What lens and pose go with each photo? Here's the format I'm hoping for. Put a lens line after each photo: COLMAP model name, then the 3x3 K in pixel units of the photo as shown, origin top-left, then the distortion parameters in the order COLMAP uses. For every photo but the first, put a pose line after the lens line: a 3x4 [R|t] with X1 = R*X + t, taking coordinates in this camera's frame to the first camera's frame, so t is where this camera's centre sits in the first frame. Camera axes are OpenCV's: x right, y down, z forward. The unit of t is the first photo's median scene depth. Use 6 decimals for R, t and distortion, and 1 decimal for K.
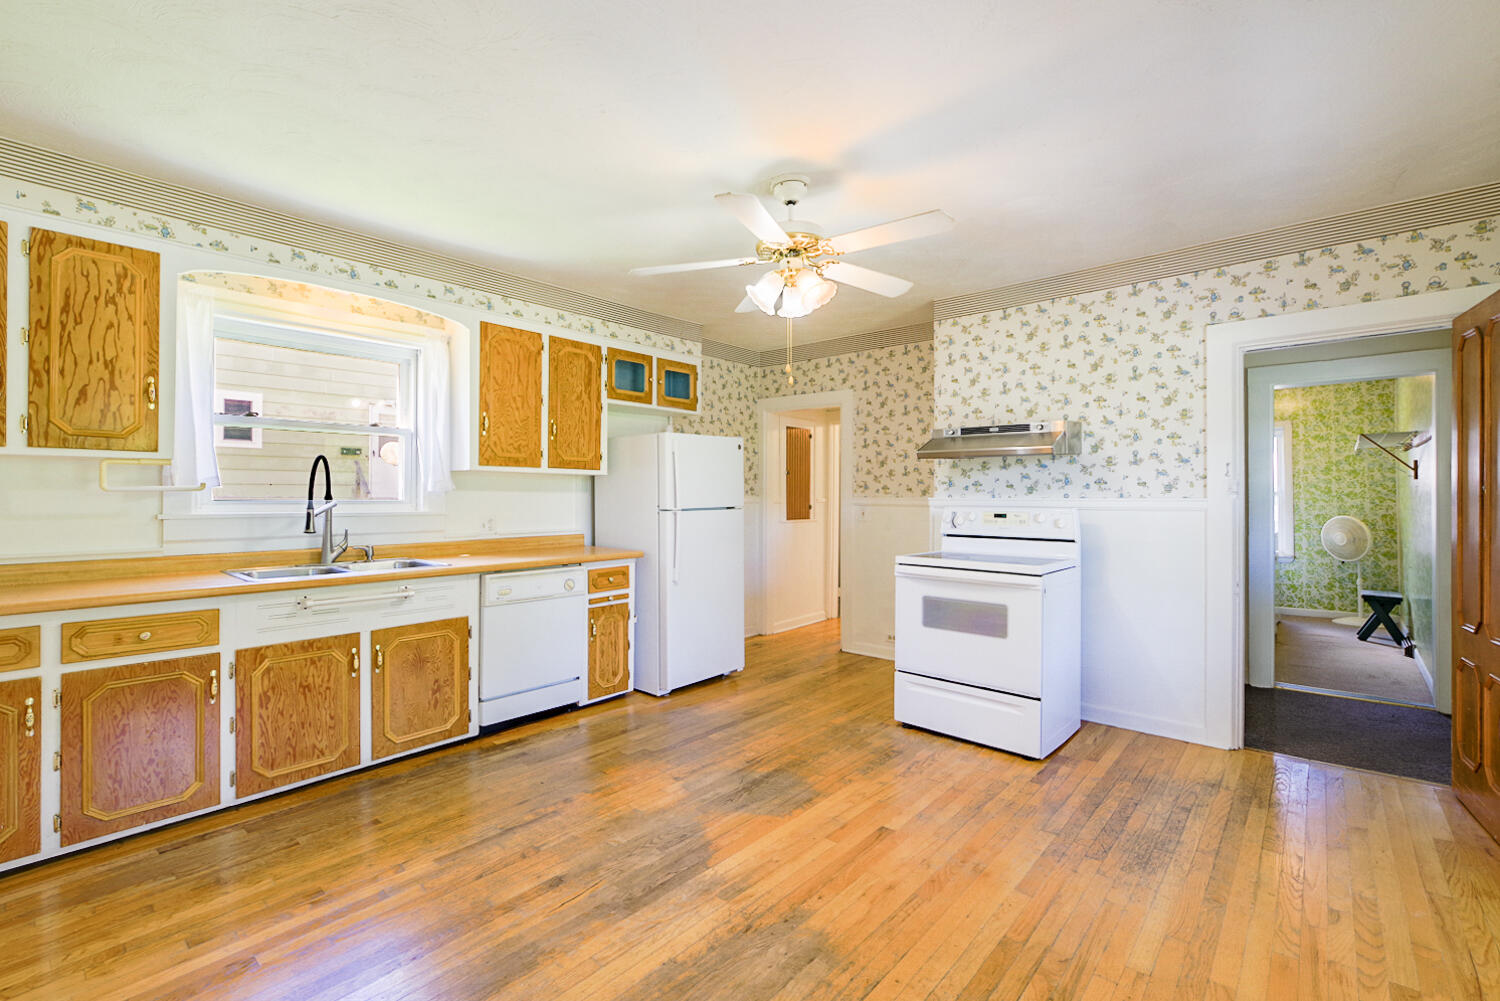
lens RADIAL K [[656.1, 0, 745.1], [0, 656.1, 491.8], [0, 0, 1]] dist [-0.005317, 0.000657]
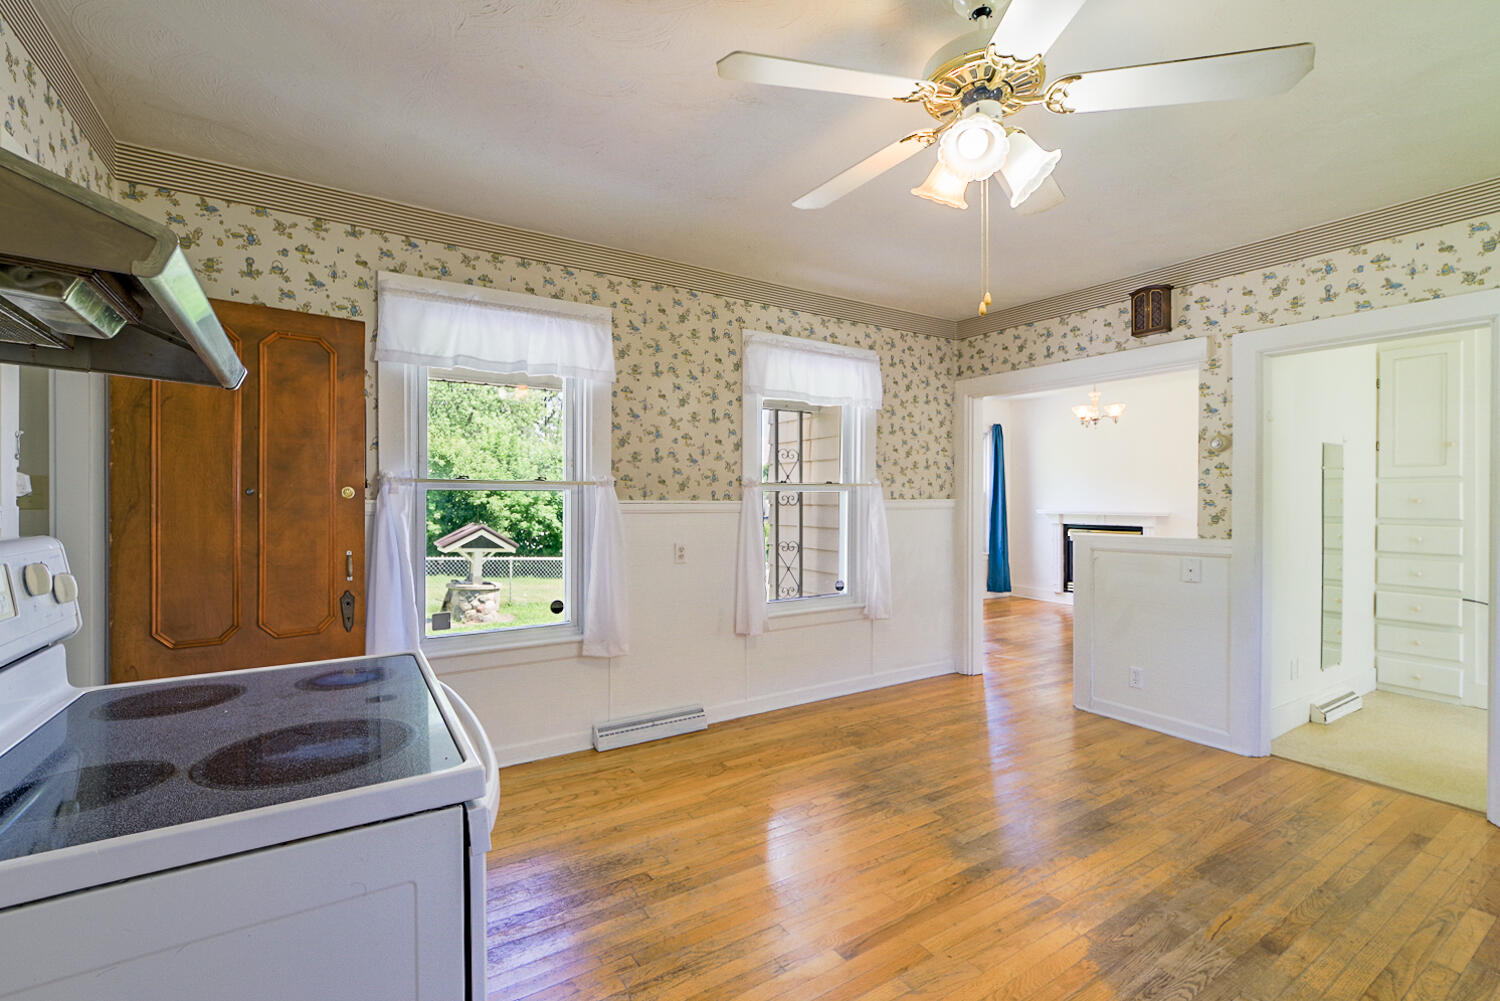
lens RADIAL K [[656.1, 0, 741.8], [0, 656.1, 489.9], [0, 0, 1]] dist [-0.005317, 0.000657]
pose [[-0.958446, 0.005137, 0.285227, 0.111381], [0.001191, 0.999901, -0.014006, 0.001899], [-0.285271, -0.013084, -0.958358, 1.715914]]
